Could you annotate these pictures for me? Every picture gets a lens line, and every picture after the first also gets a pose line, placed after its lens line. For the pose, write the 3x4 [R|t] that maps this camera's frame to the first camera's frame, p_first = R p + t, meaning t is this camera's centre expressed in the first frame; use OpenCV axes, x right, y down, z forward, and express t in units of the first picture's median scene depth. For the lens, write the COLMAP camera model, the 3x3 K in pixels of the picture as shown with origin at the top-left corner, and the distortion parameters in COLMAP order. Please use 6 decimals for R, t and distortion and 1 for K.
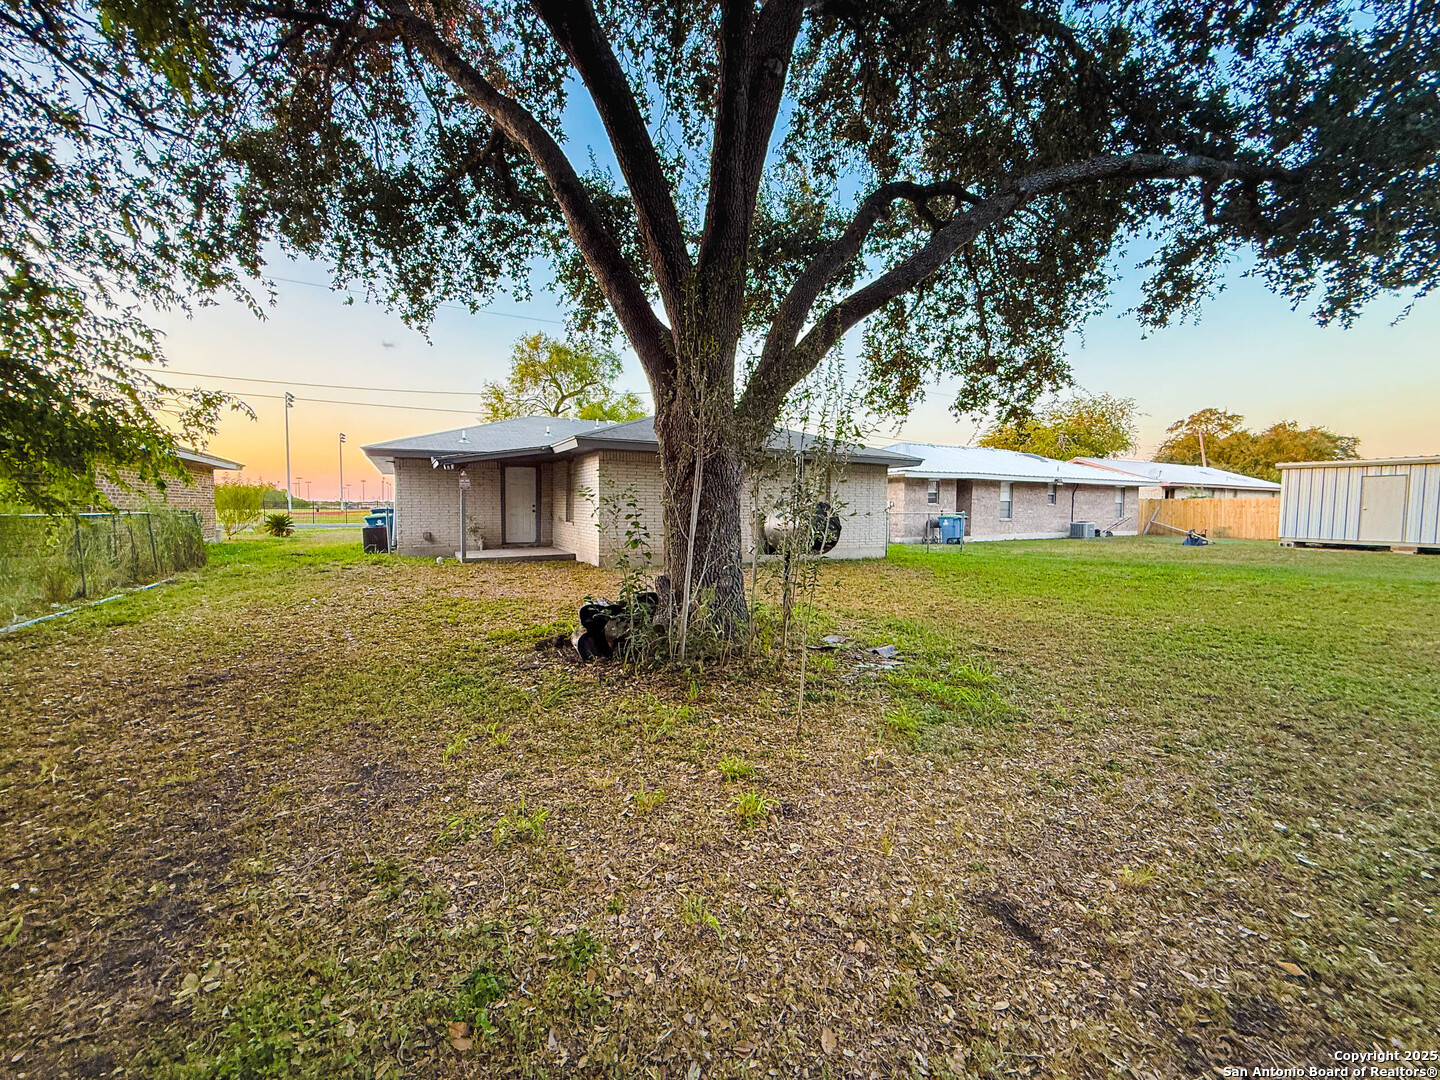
lens RADIAL K [[573.9, 0, 720.0], [0, 573.9, 540.0], [0, 0, 1]] dist [0.000479, 0.000237]
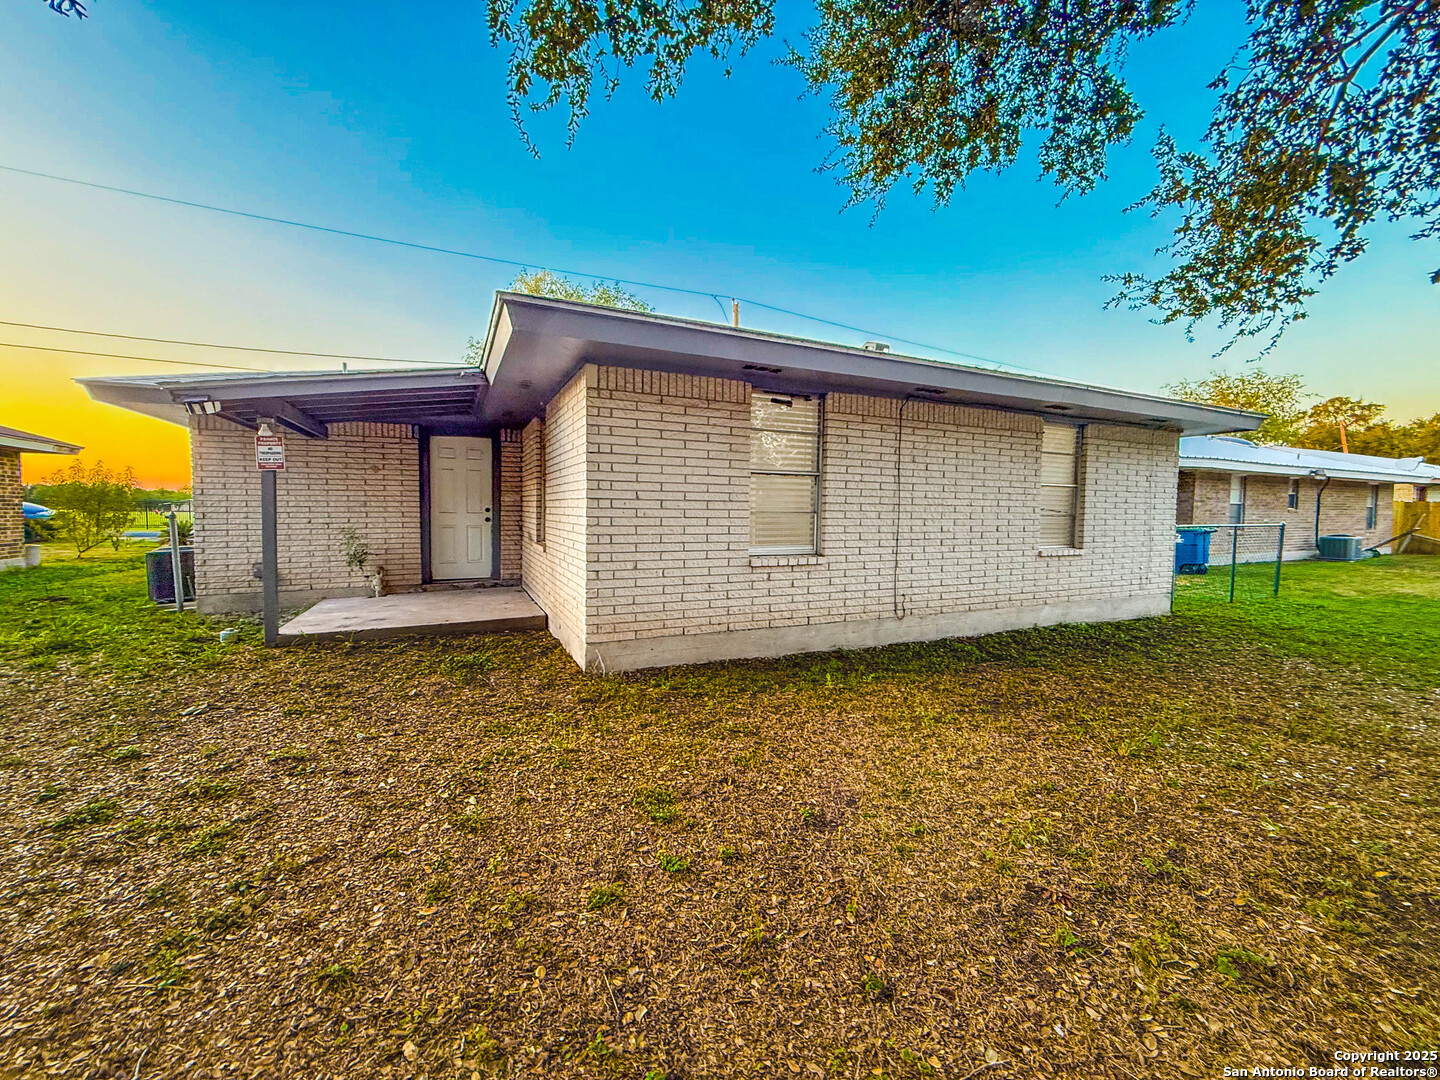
lens RADIAL K [[573.9, 0, 720.0], [0, 573.9, 540.0], [0, 0, 1]] dist [0.000479, 0.000237]
pose [[0.998619, 0.004921, -0.052314, -0.051661], [-0.005316, 0.999958, -0.007428, -0.017738], [0.052275, 0.007696, 0.998603, 0.301496]]
